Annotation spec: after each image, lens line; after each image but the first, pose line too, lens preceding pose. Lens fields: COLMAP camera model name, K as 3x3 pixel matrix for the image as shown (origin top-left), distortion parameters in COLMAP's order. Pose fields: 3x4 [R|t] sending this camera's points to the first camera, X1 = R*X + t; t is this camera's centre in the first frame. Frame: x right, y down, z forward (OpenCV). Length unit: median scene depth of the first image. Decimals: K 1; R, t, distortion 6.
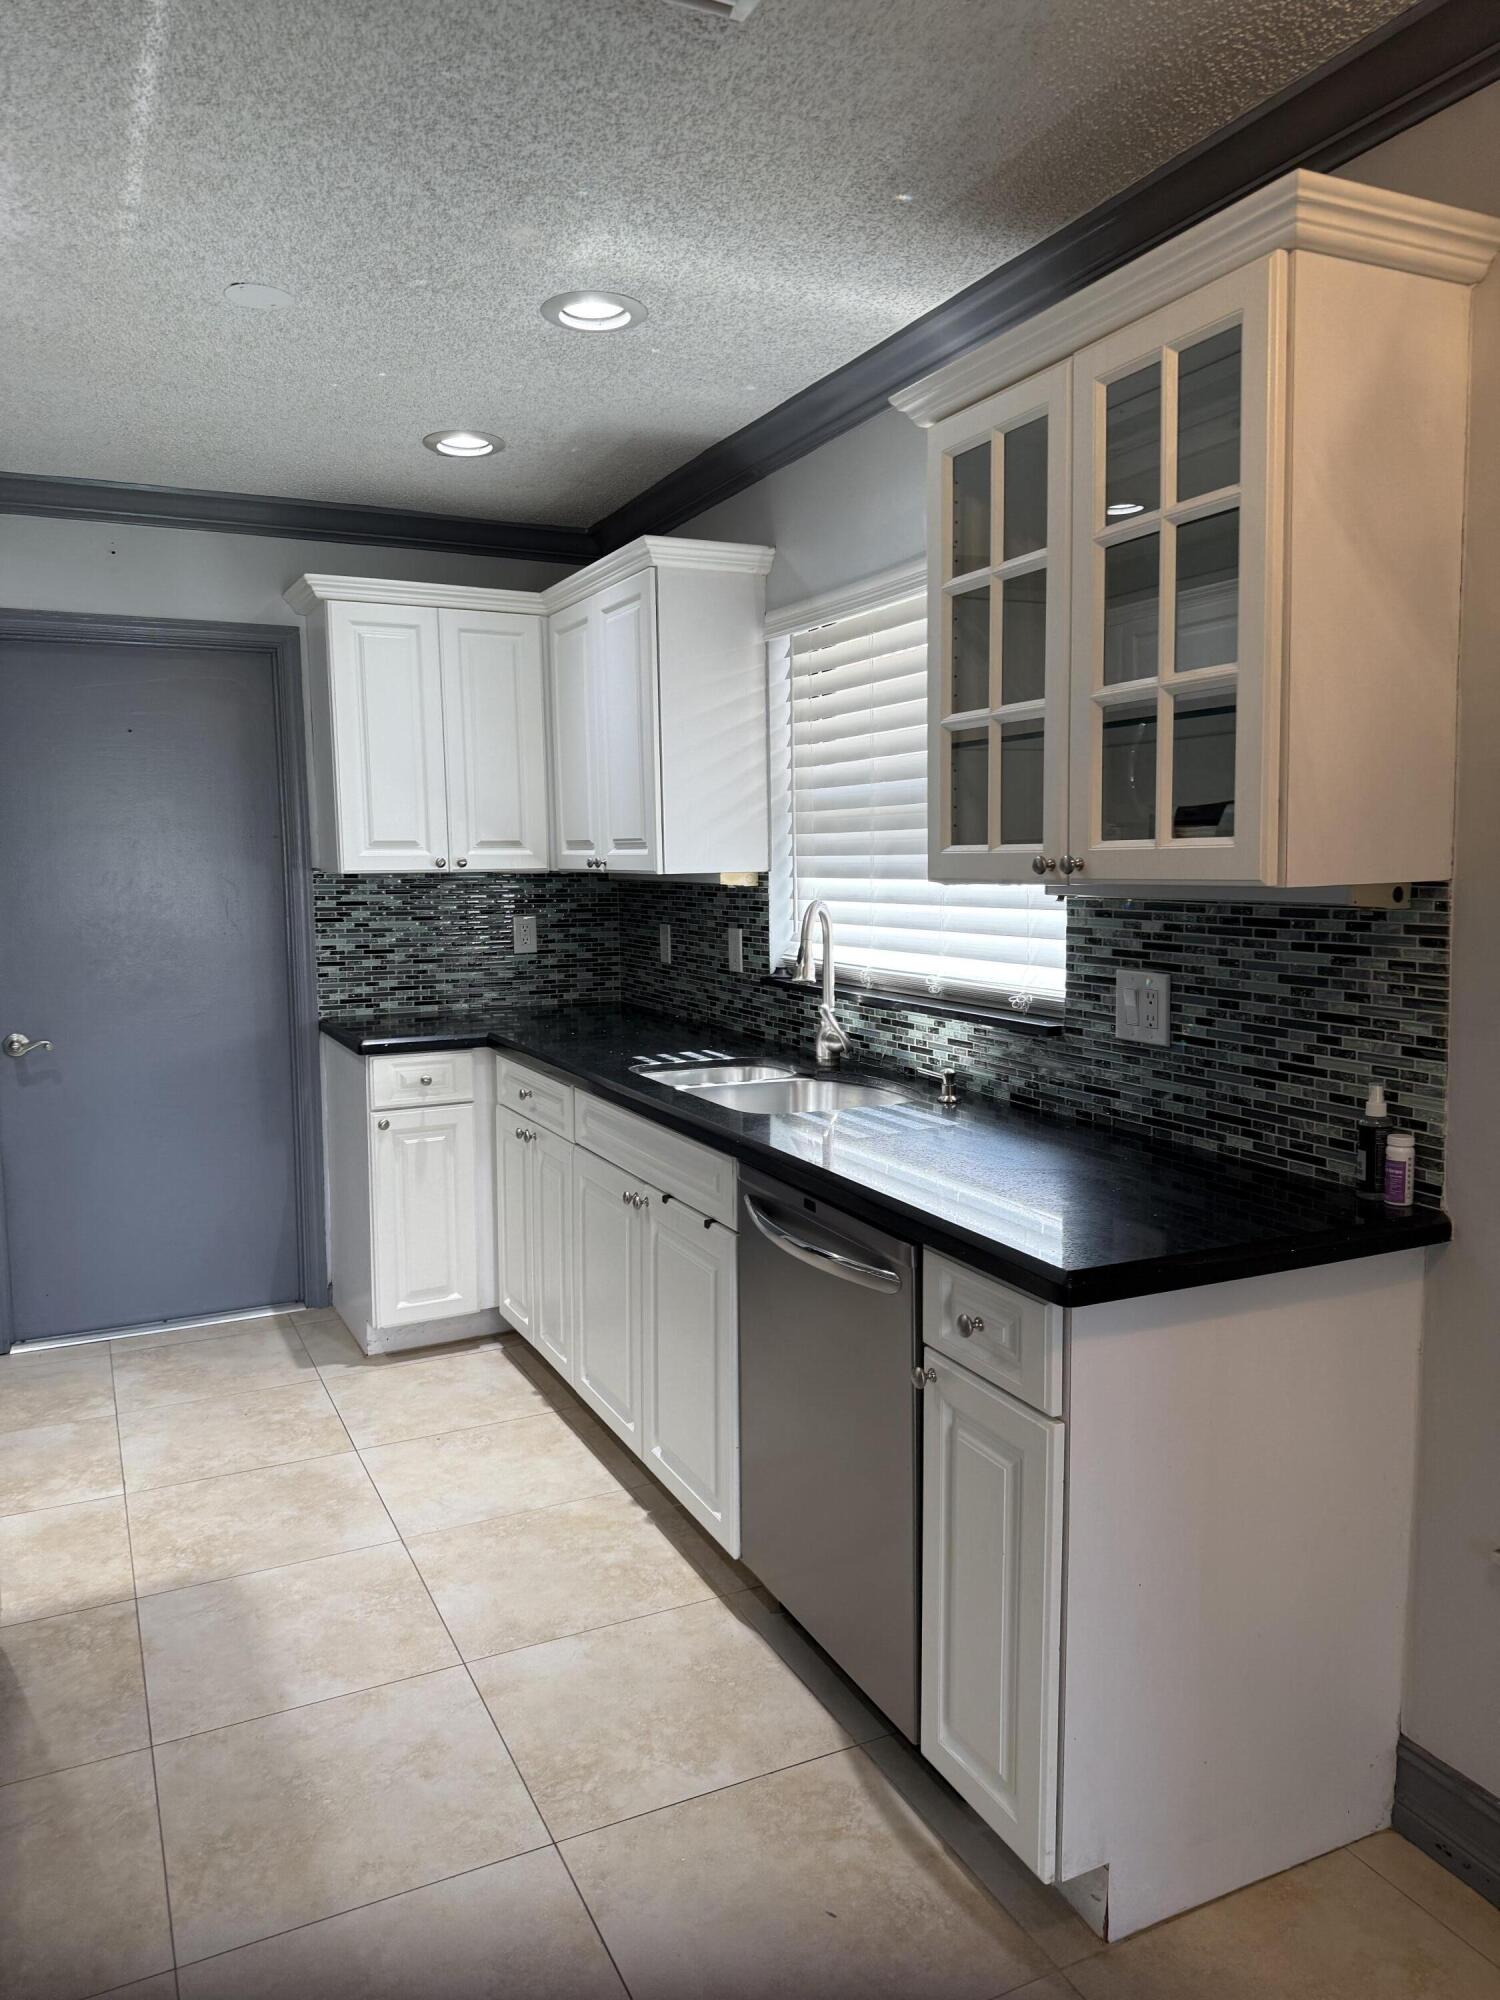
lens RADIAL K [[1418.3, 0, 743.2], [0, 1418.3, 998.5], [0, 0, 1]] dist [0.055252, -0.054479]
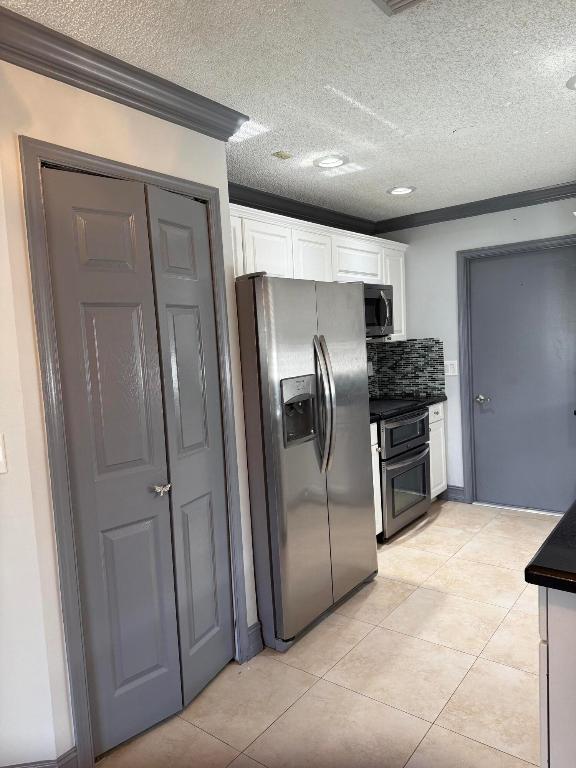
lens RADIAL K [[544.6, 0, 283.8], [0, 544.6, 387.8], [0, 0, 1]] dist [0.055252, -0.054479]
pose [[0.438262, 0.057622, -0.896998, 0.428738], [-0.037170, 0.998251, 0.045966, -0.036071], [0.898078, 0.013196, 0.439637, 0.221153]]
